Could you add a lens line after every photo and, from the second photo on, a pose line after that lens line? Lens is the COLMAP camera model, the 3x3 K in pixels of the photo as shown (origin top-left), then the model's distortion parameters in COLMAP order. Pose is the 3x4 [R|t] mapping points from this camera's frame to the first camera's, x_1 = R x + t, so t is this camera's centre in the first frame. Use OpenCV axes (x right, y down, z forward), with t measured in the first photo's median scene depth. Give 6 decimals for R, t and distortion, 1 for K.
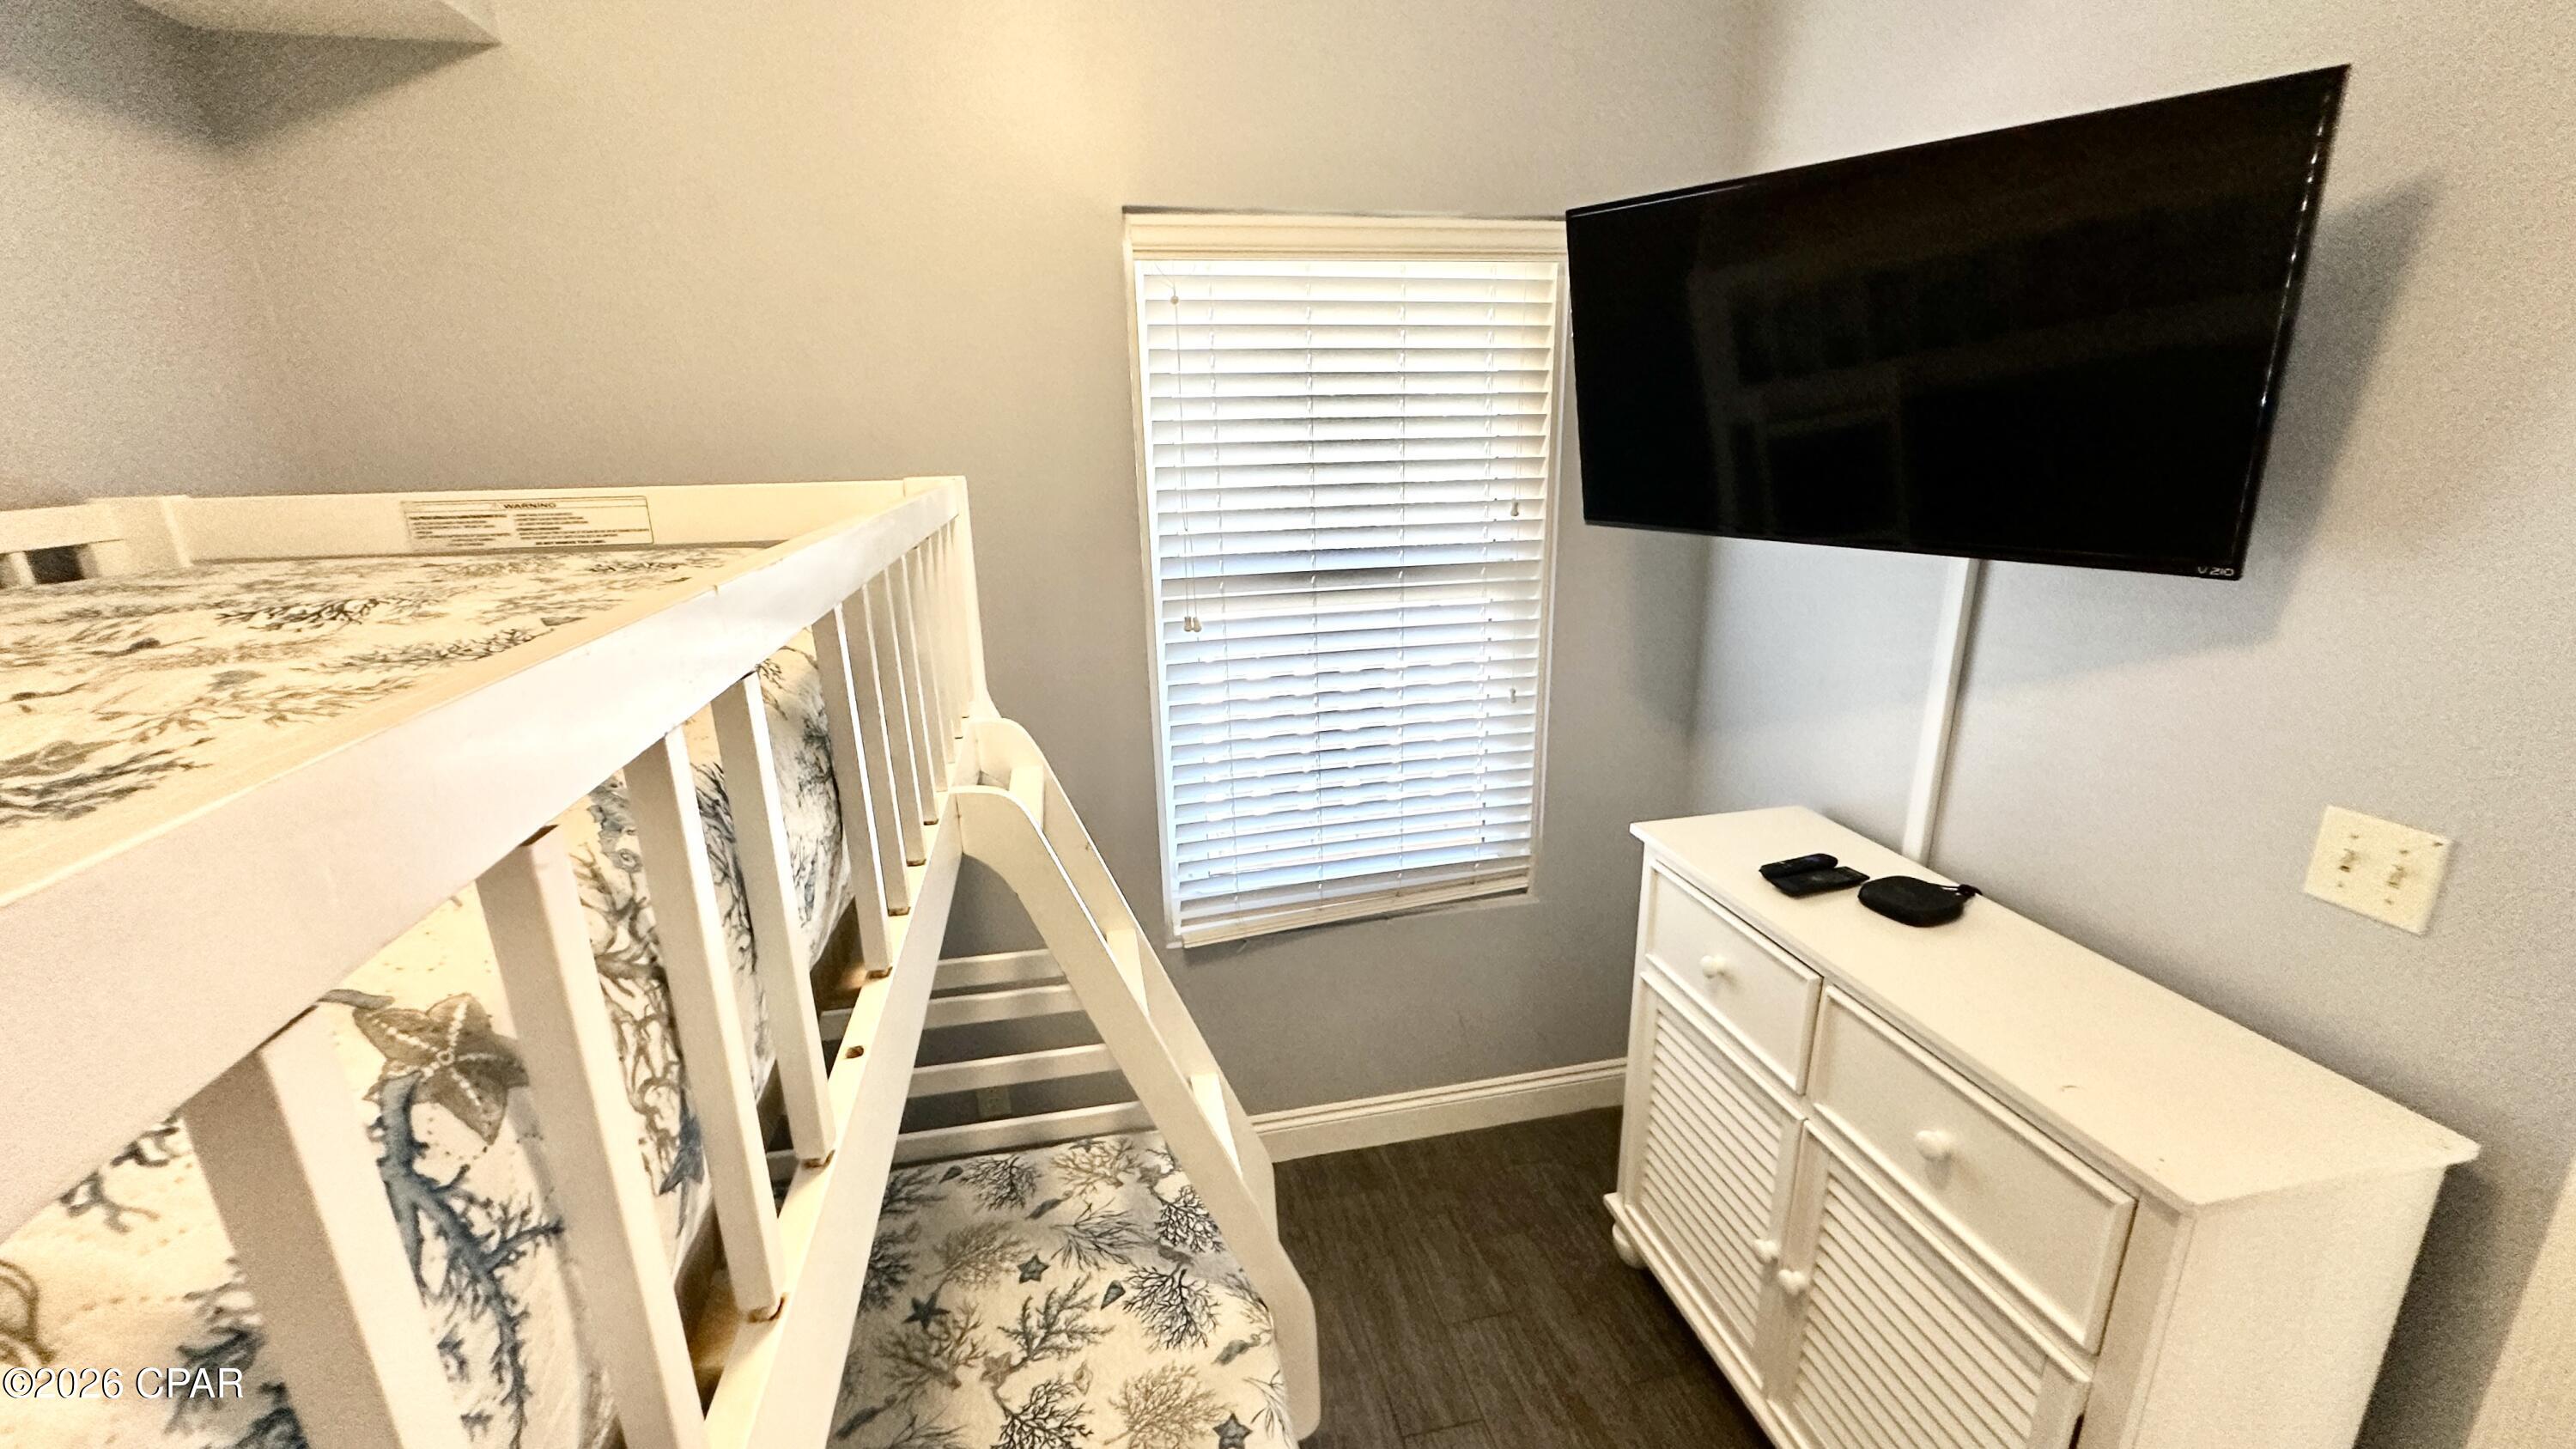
lens RADIAL K [[1029.2, 0, 1295.7], [0, 1029.2, 723.6], [0, 0, 1]] dist [-0.009118, 0.002401]
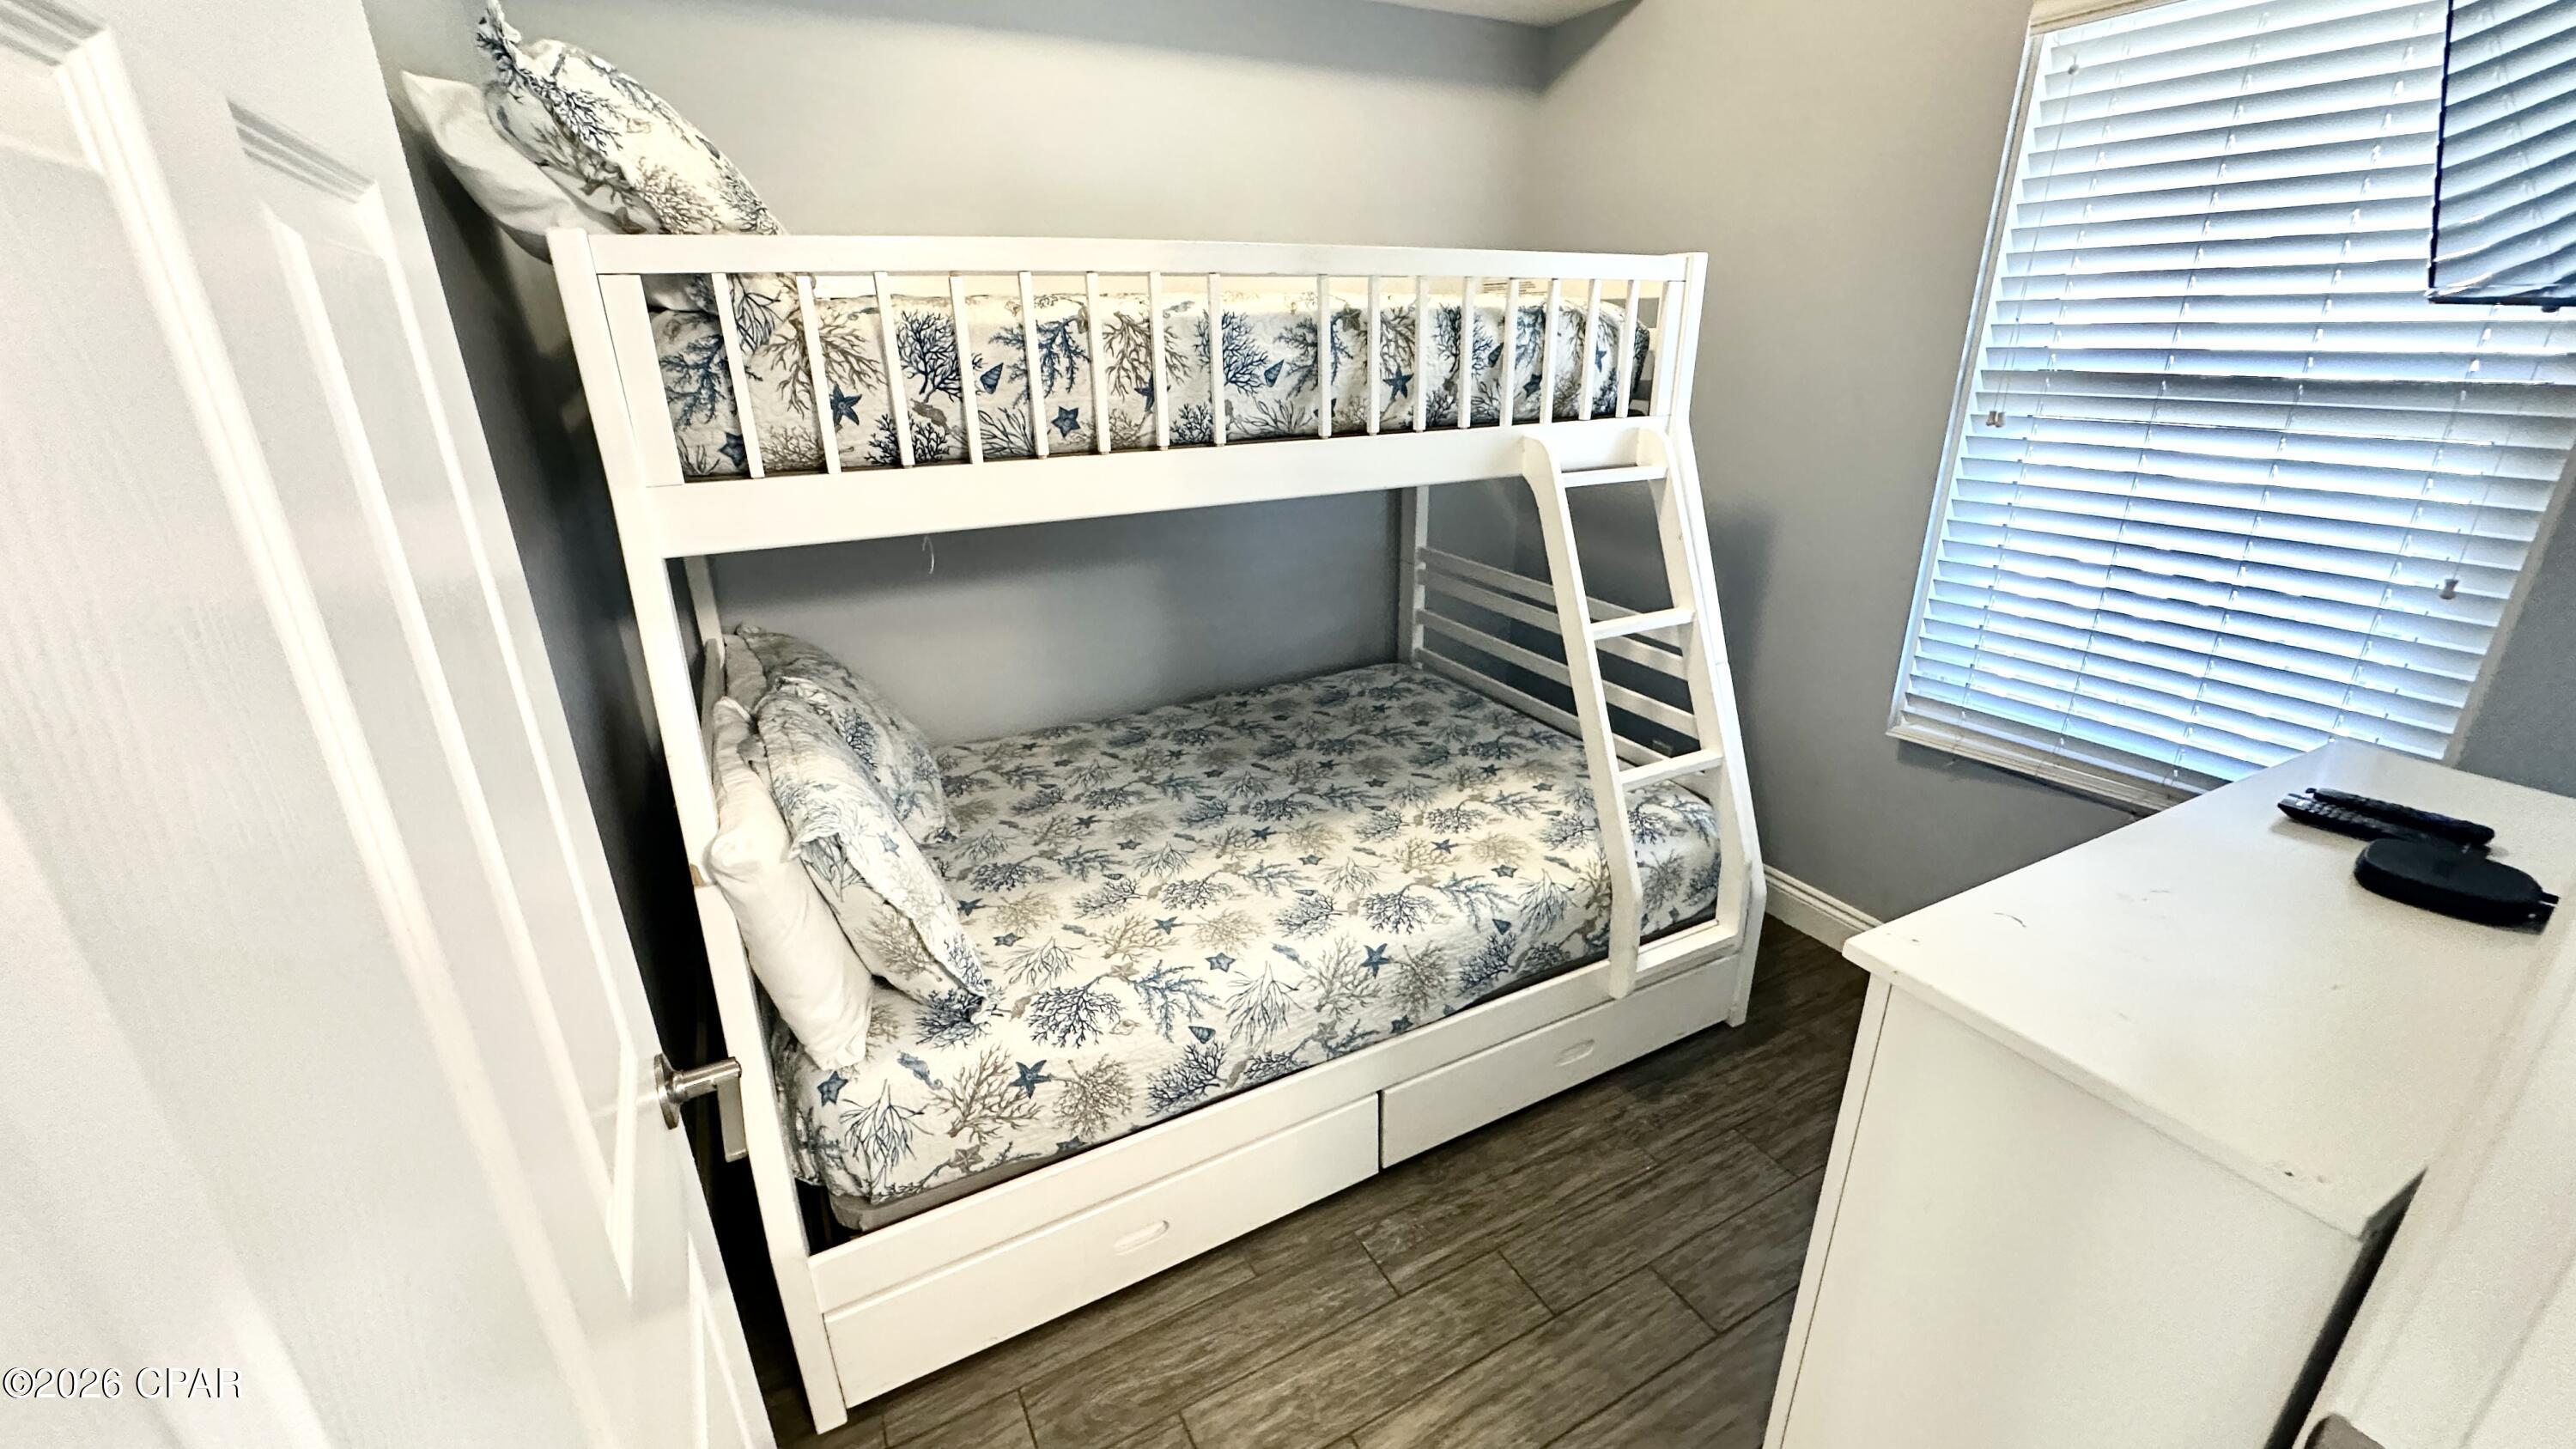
lens RADIAL K [[1029.2, 0, 1277.0], [0, 1029.2, 727.5], [0, 0, 1]] dist [-0.009118, 0.002401]
pose [[0.264200, 0.366452, -0.892139, 0.849246], [-0.254130, 0.918768, 0.302131, 0.066714], [0.930385, 0.146897, 0.335865, 0.069886]]
